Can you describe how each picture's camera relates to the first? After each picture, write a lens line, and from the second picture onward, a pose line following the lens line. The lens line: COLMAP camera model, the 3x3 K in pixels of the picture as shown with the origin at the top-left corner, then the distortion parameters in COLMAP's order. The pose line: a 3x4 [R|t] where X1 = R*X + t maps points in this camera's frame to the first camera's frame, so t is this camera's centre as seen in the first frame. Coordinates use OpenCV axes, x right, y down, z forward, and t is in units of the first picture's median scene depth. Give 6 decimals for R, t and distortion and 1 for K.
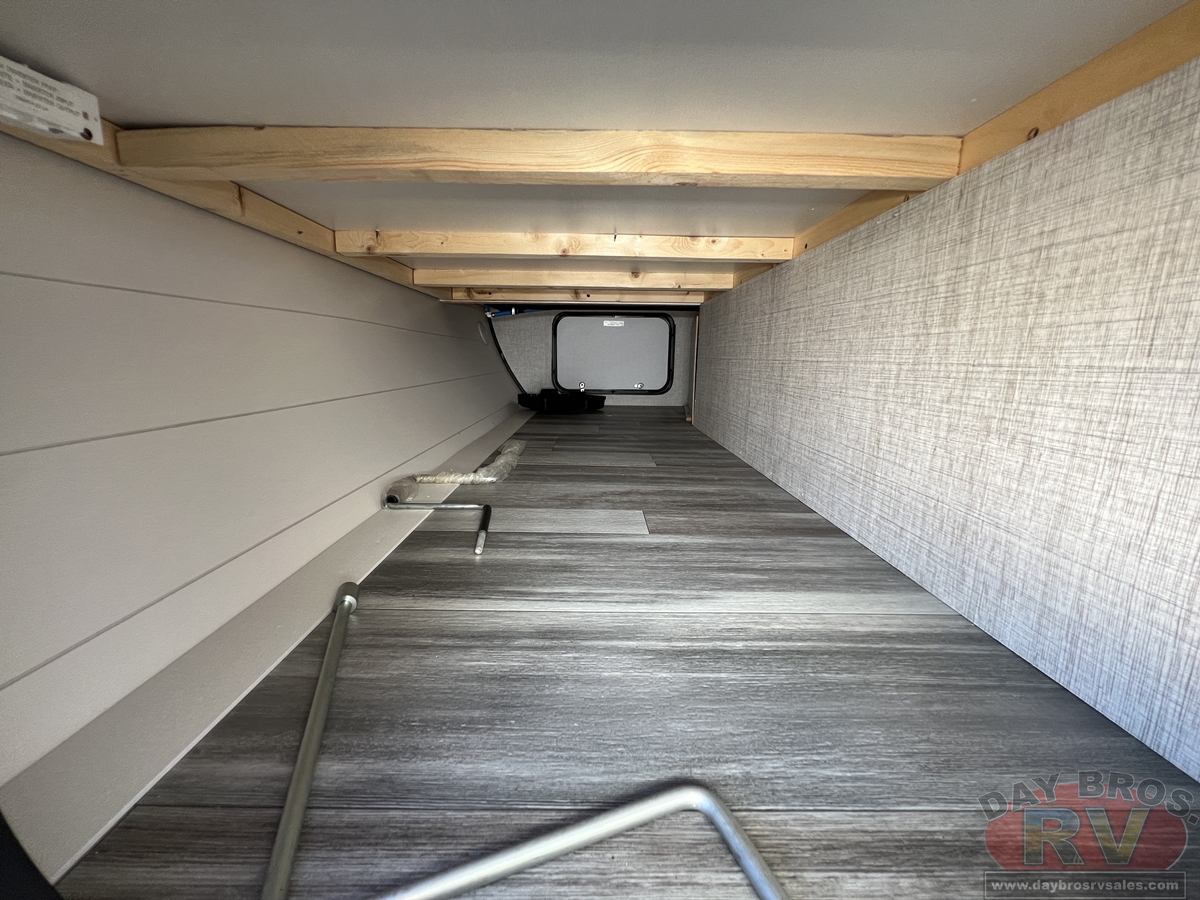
lens RADIAL K [[485.9, 0, 599.1], [0, 485.9, 446.5], [0, 0, 1]] dist [-0.001033, -0.000081]
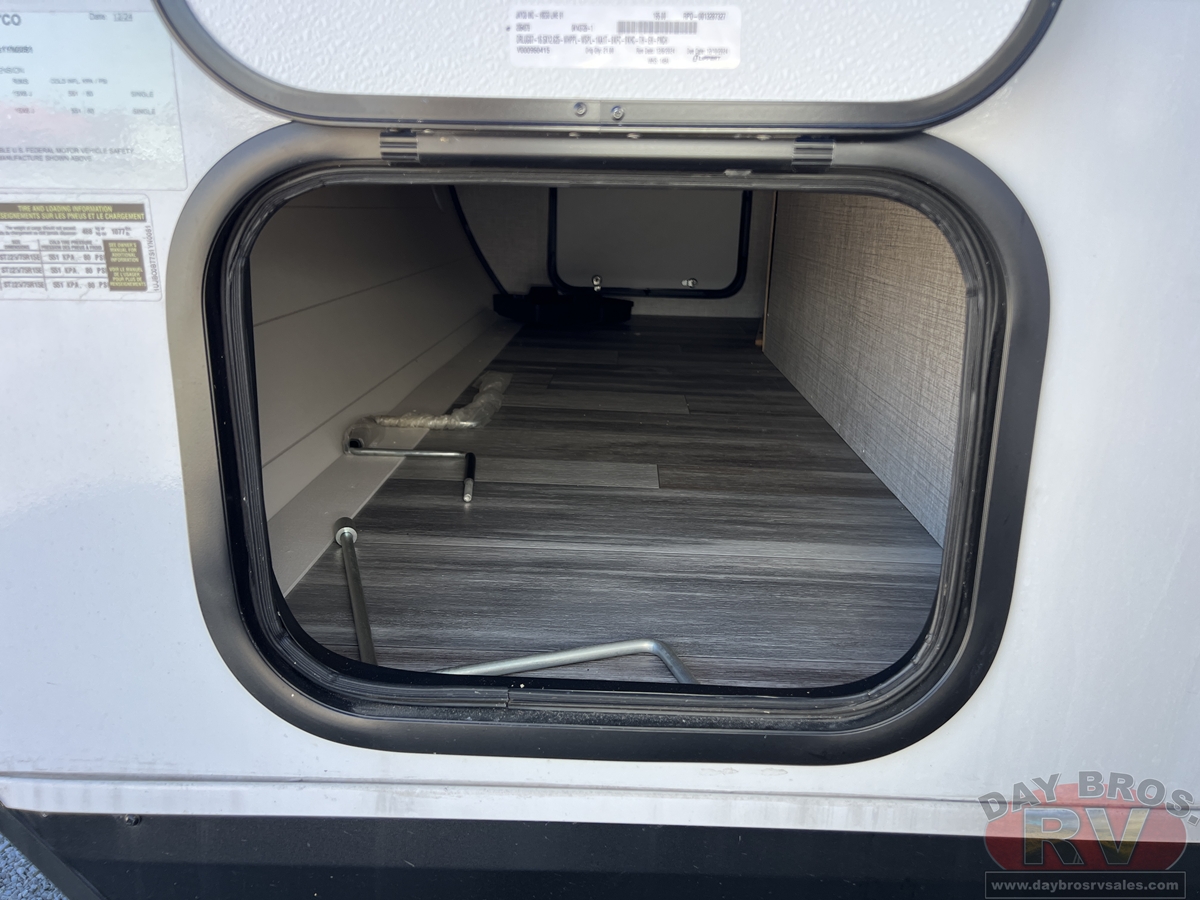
lens RADIAL K [[898.5, 0, 604.7], [0, 898.5, 445.4], [0, 0, 1]] dist [0.062348, -0.070893]
pose [[0.999306, 0.023488, -0.028926, 0.052002], [-0.021281, 0.997004, 0.074362, -0.014405], [0.030586, -0.073695, 0.996812, -0.615763]]
